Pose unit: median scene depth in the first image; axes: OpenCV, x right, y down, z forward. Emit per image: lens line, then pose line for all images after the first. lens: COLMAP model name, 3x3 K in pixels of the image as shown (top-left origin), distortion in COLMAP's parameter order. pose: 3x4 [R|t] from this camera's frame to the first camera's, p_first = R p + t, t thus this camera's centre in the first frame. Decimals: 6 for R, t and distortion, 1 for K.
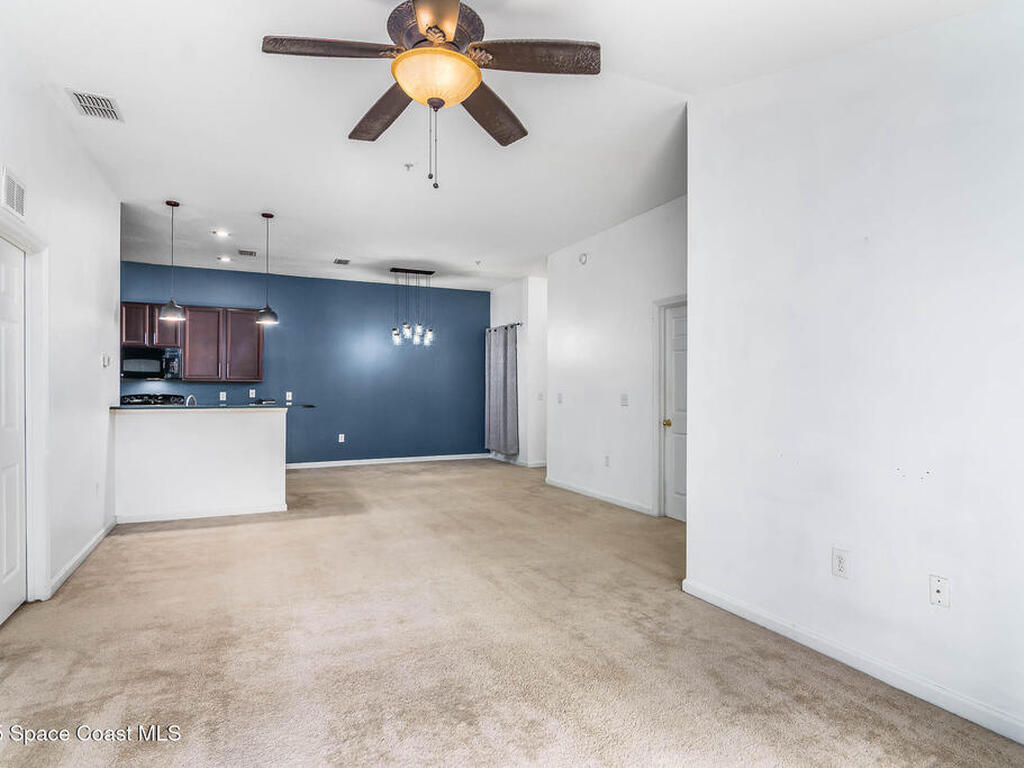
lens RADIAL K [[559.8, 0, 512.0], [0, 559.8, 384.0], [0, 0, 1]] dist [0.000923, 0.000035]
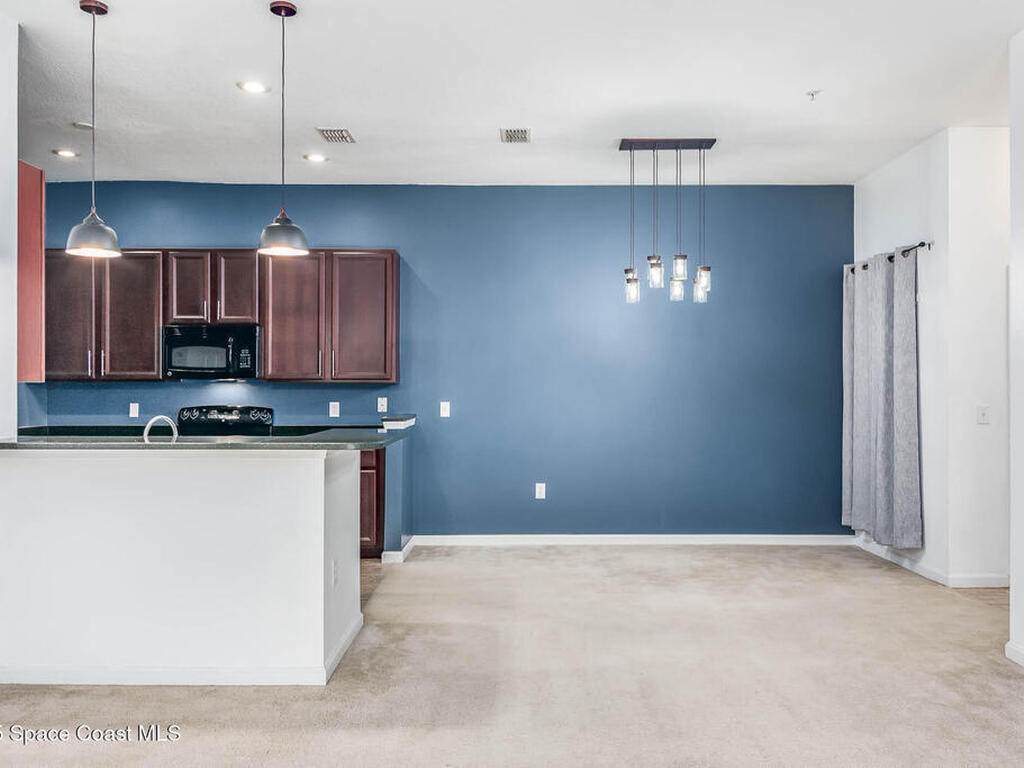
lens RADIAL K [[821.9, 0, 512.0], [0, 821.9, 384.0], [0, 0, 1]] dist [-0.002867, -0.003481]
pose [[0.900576, -0.003002, -0.434688, 0.001920], [0.005089, 0.999980, 0.003637, -0.005325], [0.434669, -0.005487, 0.900574, 0.327189]]
